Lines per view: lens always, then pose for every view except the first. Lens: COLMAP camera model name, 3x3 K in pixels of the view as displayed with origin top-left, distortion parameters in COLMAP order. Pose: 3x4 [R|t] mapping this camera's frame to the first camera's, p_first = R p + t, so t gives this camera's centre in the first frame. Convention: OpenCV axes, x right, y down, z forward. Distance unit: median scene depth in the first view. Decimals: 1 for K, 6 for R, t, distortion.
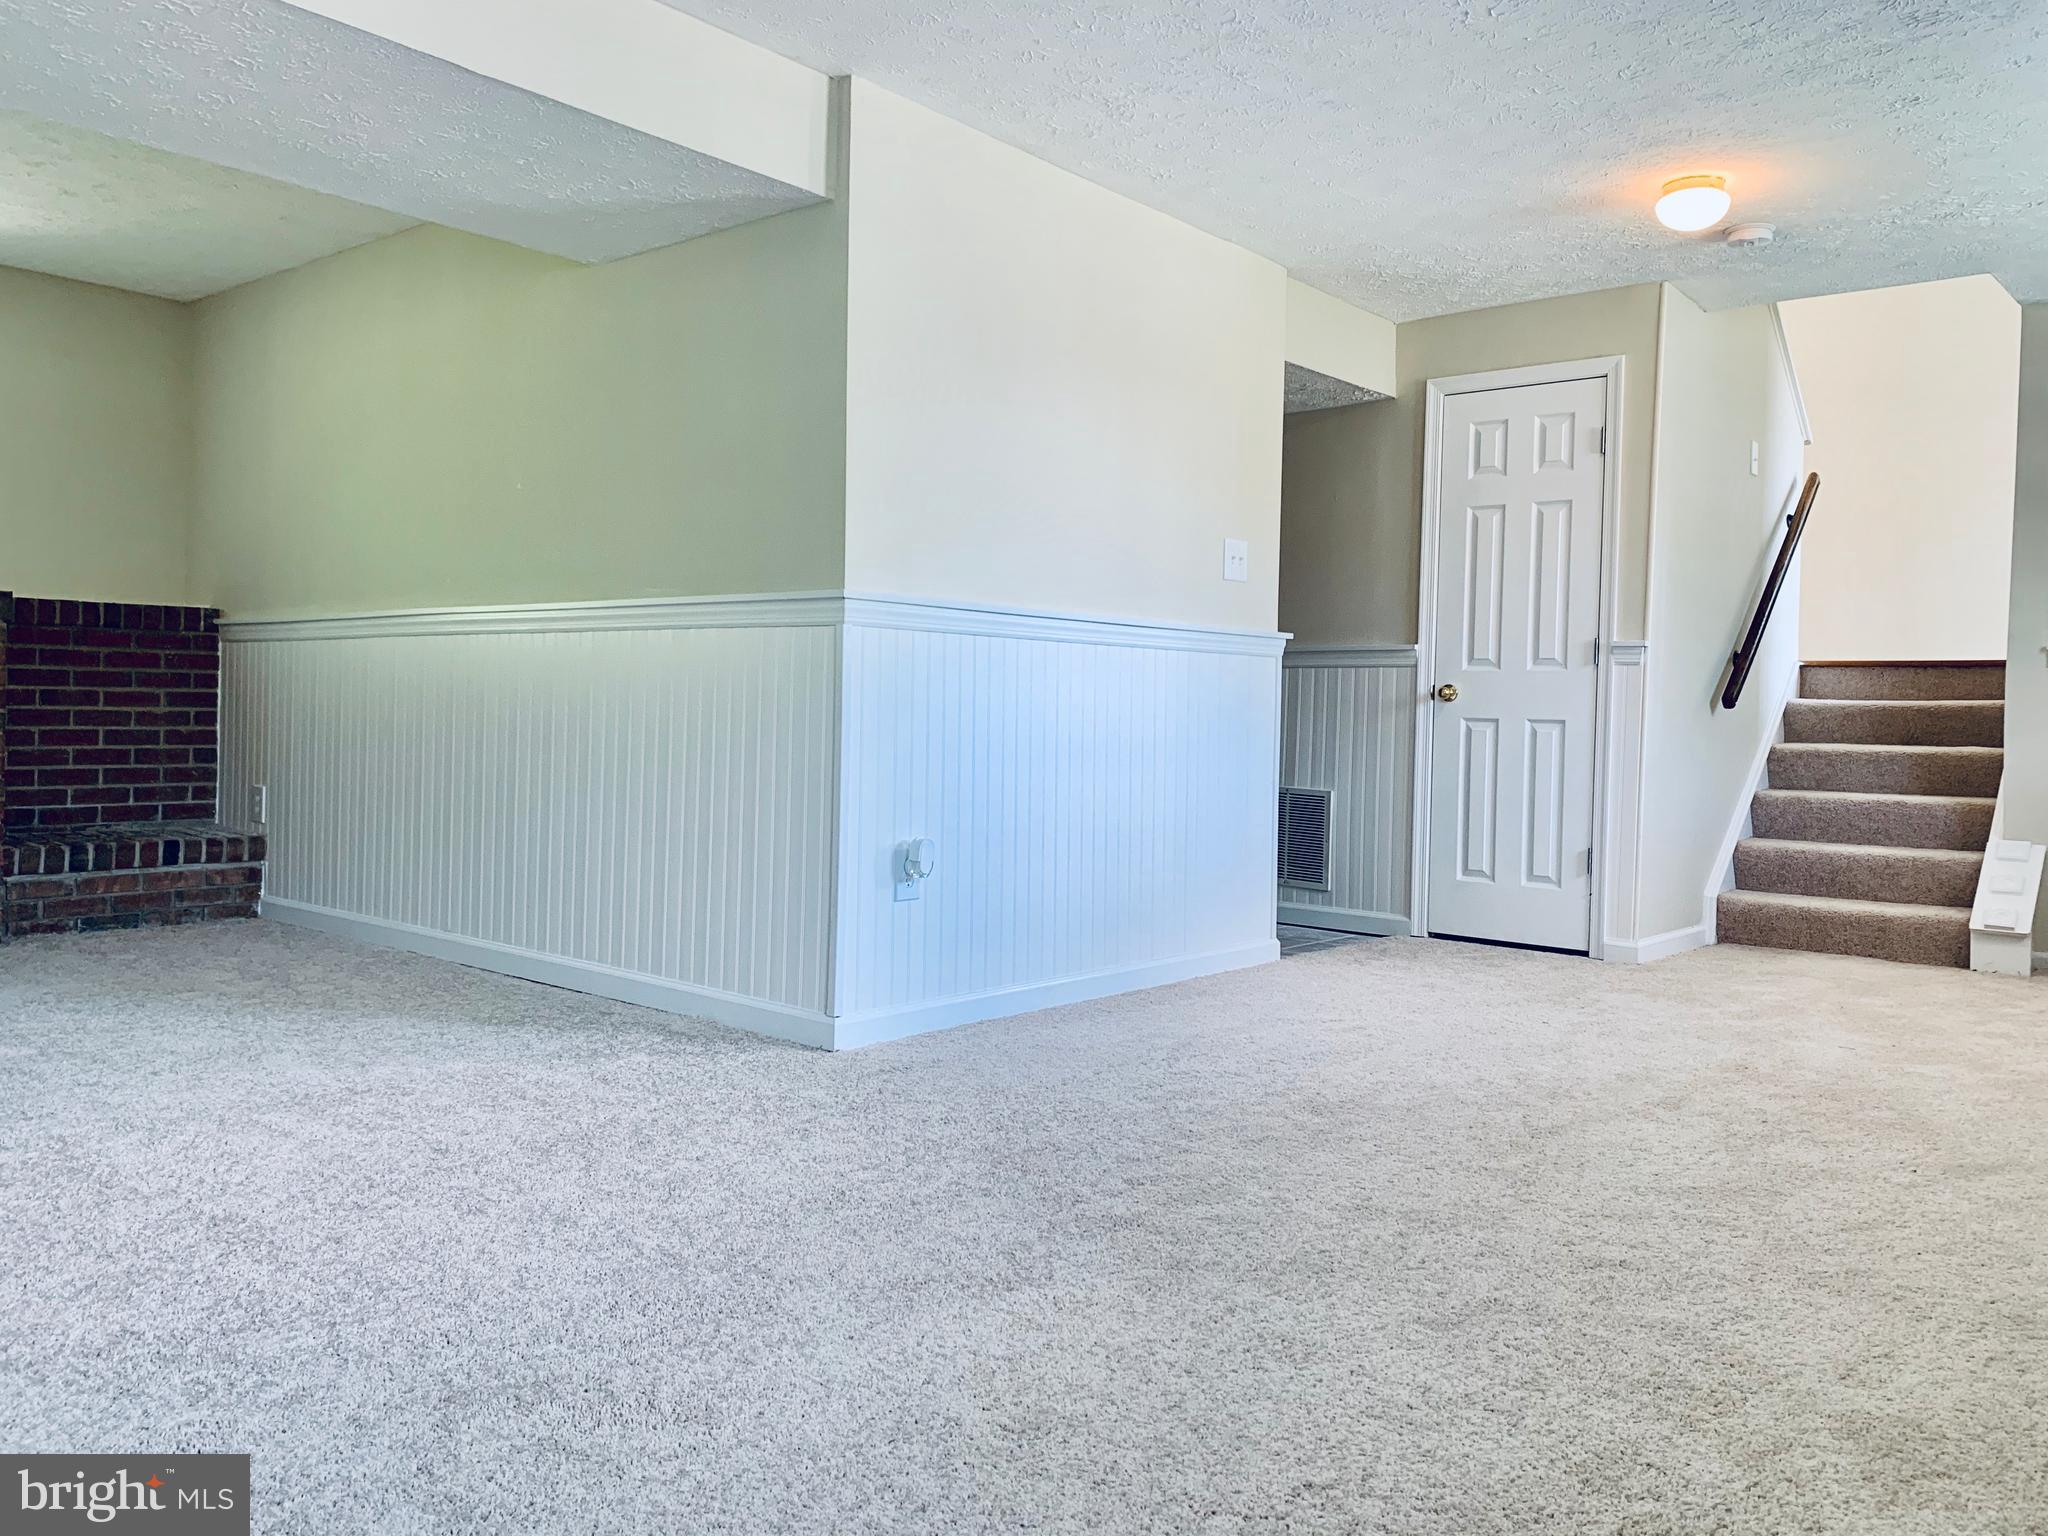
lens RADIAL K [[1582.8, 0, 1035.4], [0, 1582.8, 753.2], [0, 0, 1]] dist [0.028149, -0.024954]
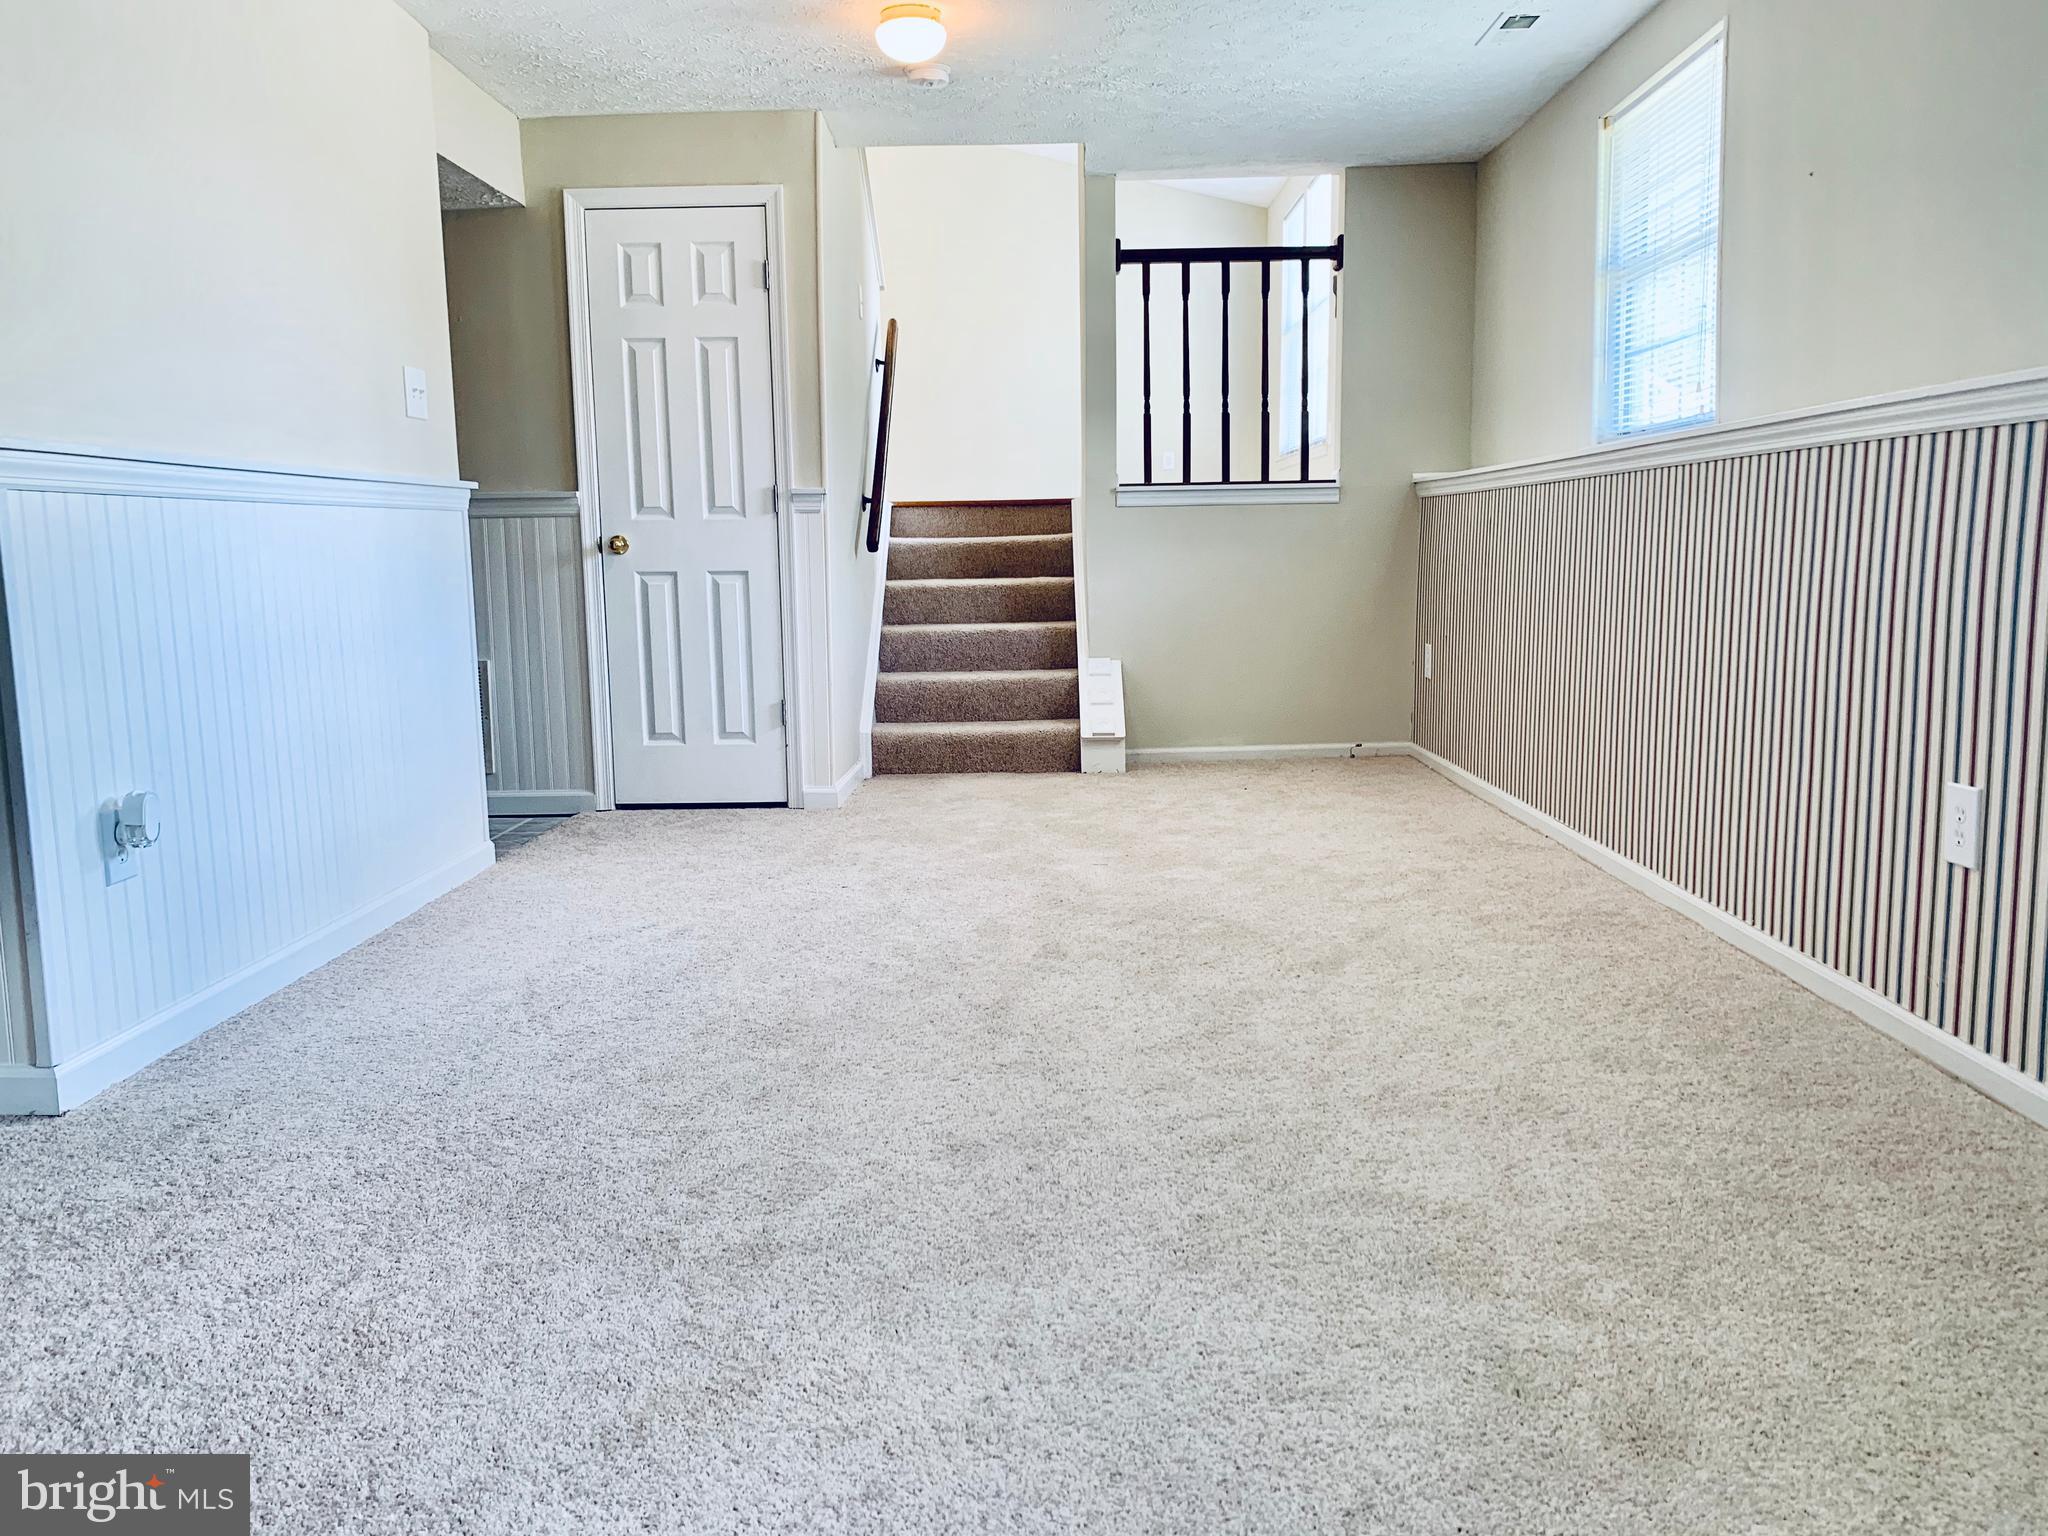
lens RADIAL K [[1560.2, 0, 1024.9], [0, 1560.2, 768.7], [0, 0, 1]] dist [0.087823, -0.165458]
pose [[0.780727, -0.124372, 0.612370, -0.144778], [0.050919, 0.989396, 0.136027, -0.024320], [-0.622794, -0.075018, 0.778781, 0.148349]]
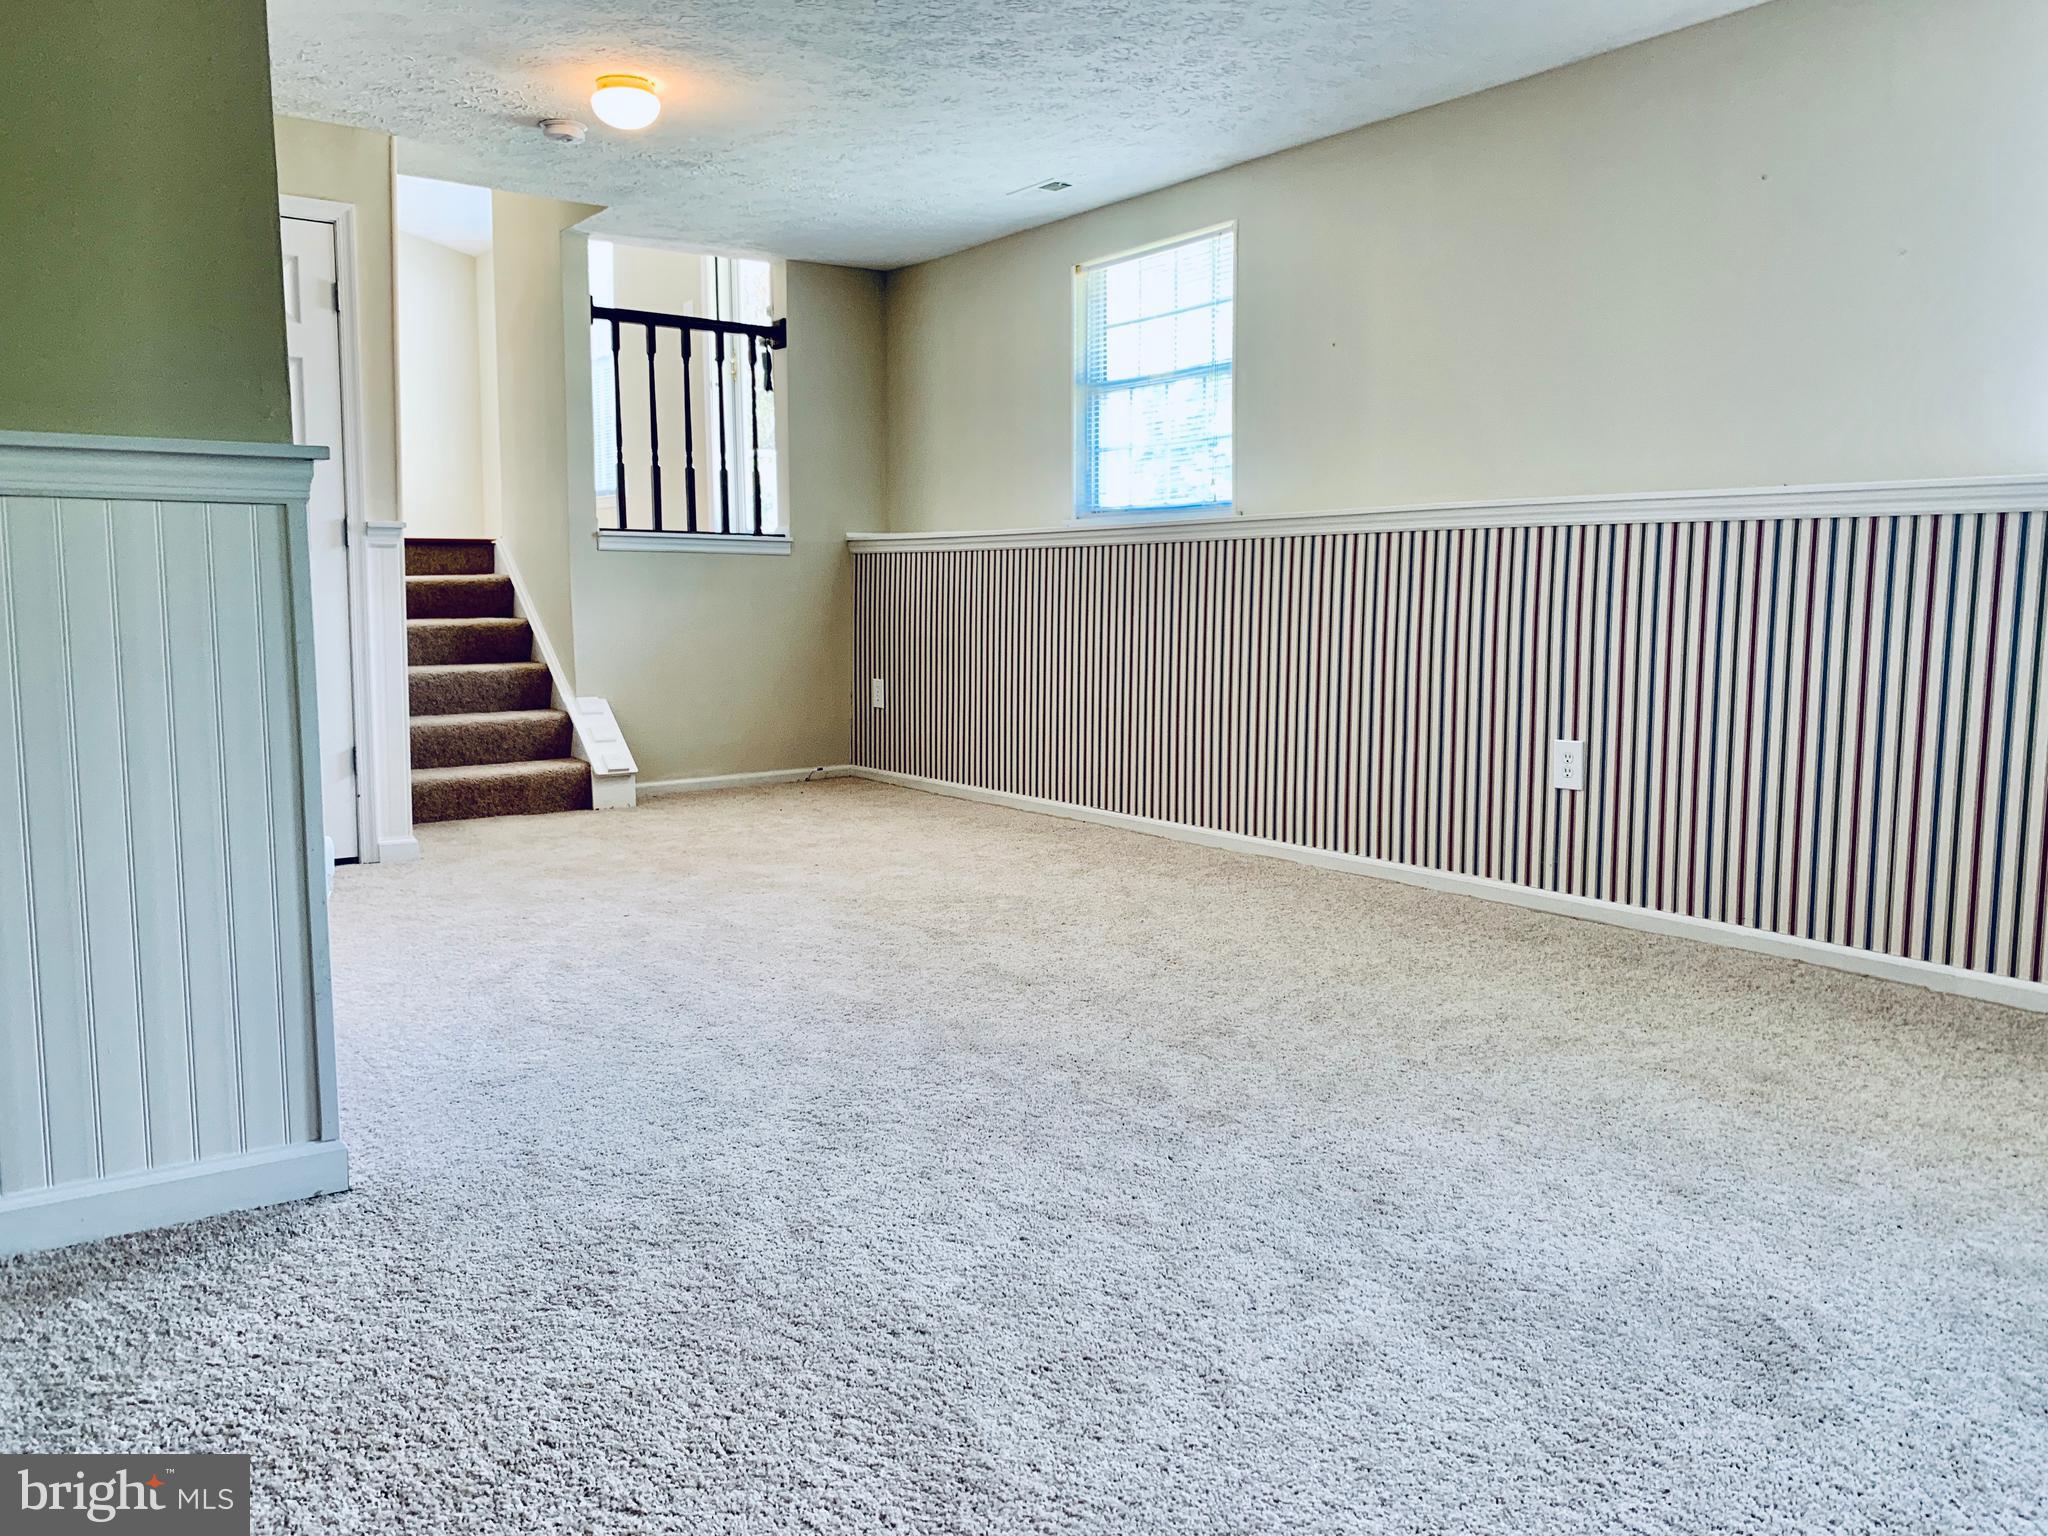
lens RADIAL K [[1561.7, 0, 1031.1], [0, 1561.7, 762.2], [0, 0, 1]] dist [0.121374, -0.202080]
pose [[0.246538, -0.131163, 0.960216, -0.465394], [0.030882, 0.991359, 0.127488, -0.038922], [-0.968641, -0.001777, 0.248458, 0.411544]]
